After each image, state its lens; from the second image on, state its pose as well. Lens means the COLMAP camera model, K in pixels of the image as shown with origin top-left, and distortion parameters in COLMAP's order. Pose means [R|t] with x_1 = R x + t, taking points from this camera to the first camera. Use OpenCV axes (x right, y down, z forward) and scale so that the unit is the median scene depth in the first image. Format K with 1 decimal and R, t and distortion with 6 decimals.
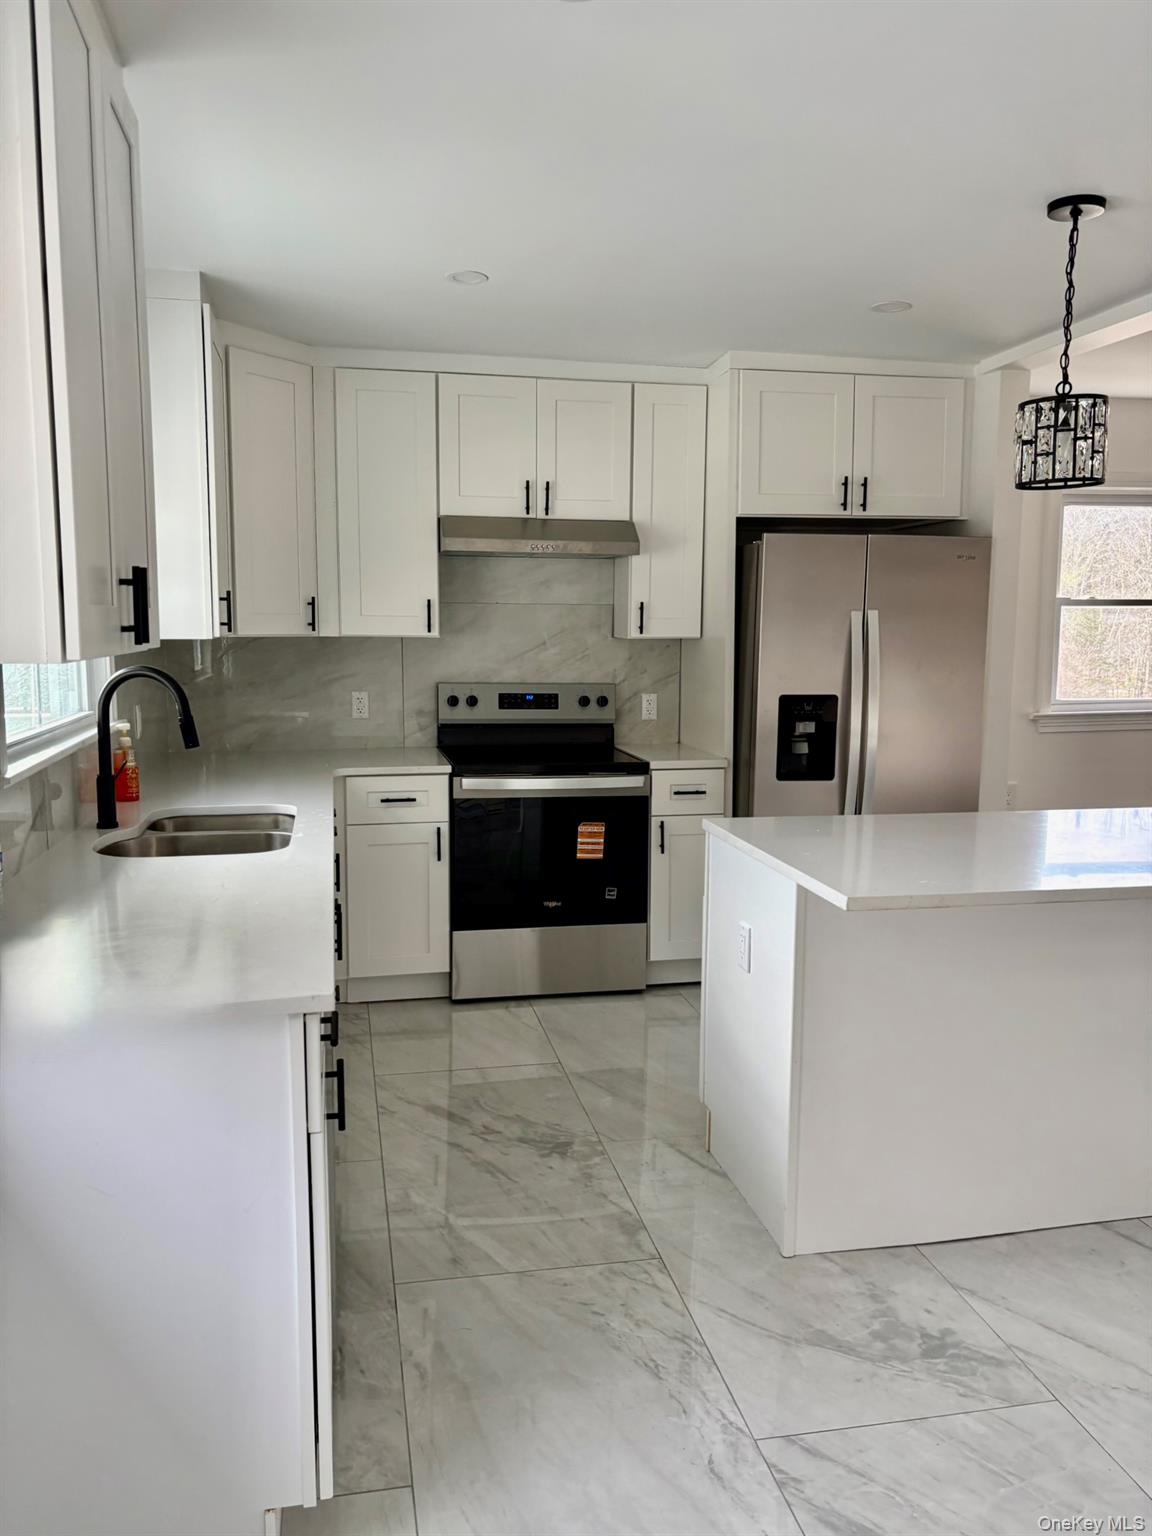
lens RADIAL K [[1162.9, 0, 576.0], [0, 1162.9, 768.0], [0, 0, 1]] dist [0.102012, -0.102765]
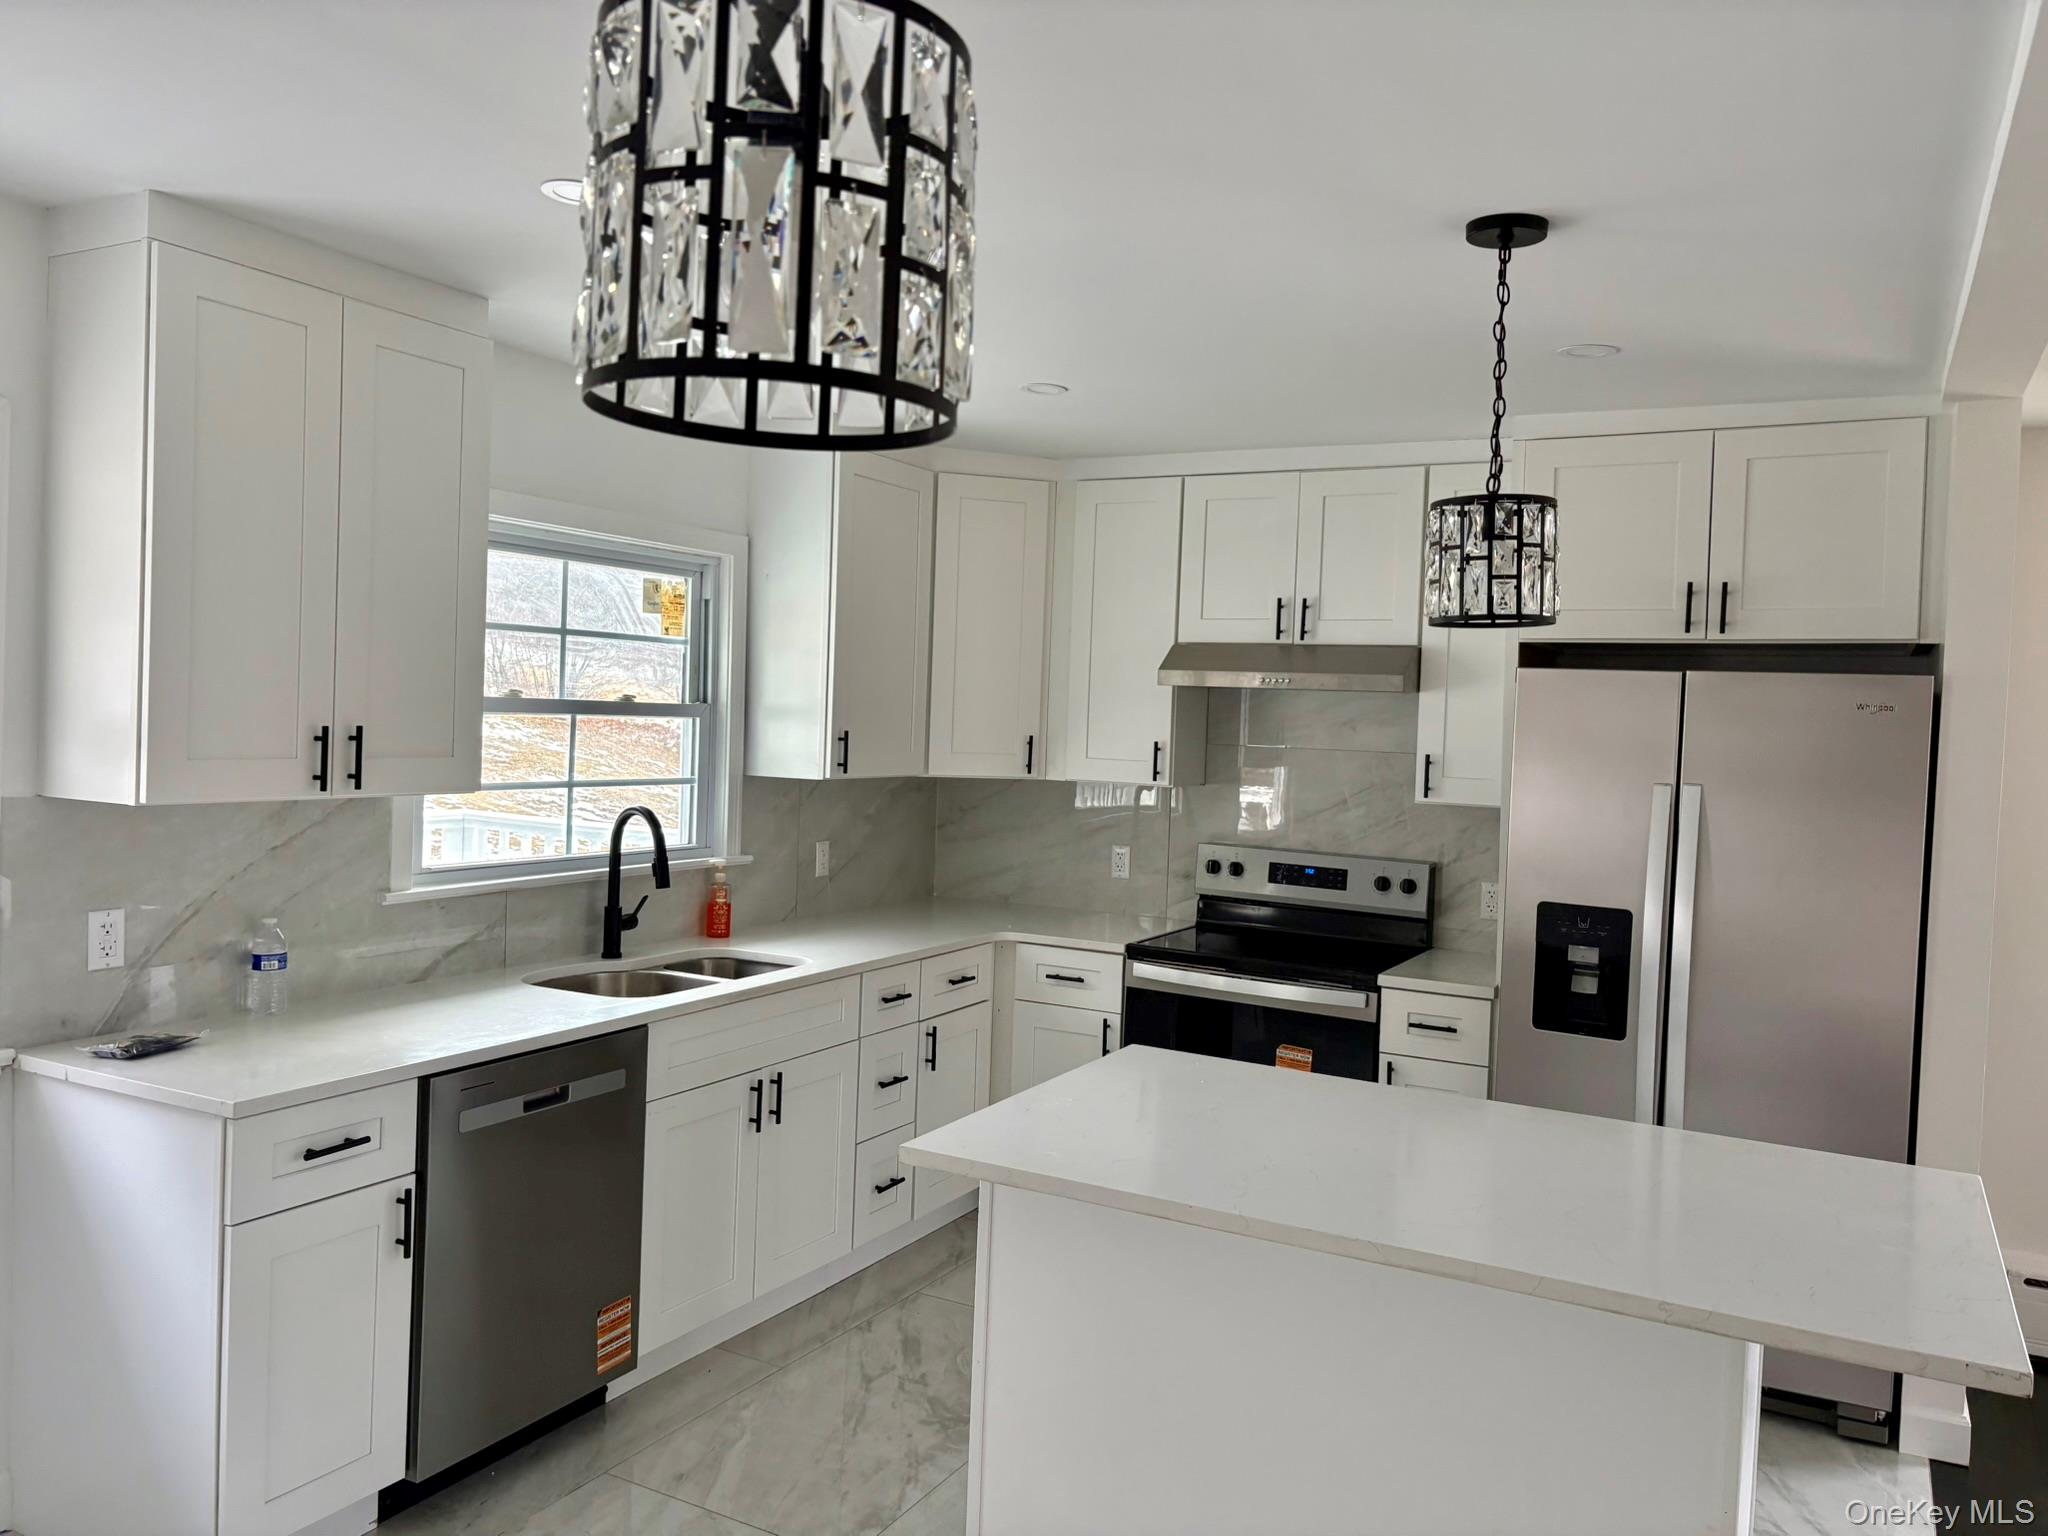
lens RADIAL K [[1539.1, 0, 1019.7], [0, 1539.1, 759.5], [0, 0, 1]] dist [0.048711, -0.057661]
pose [[0.761619, 0.042745, -0.646614, 0.508501], [-0.113675, 0.991163, -0.068371, -0.046859], [0.637977, 0.125577, 0.759747, 0.112881]]
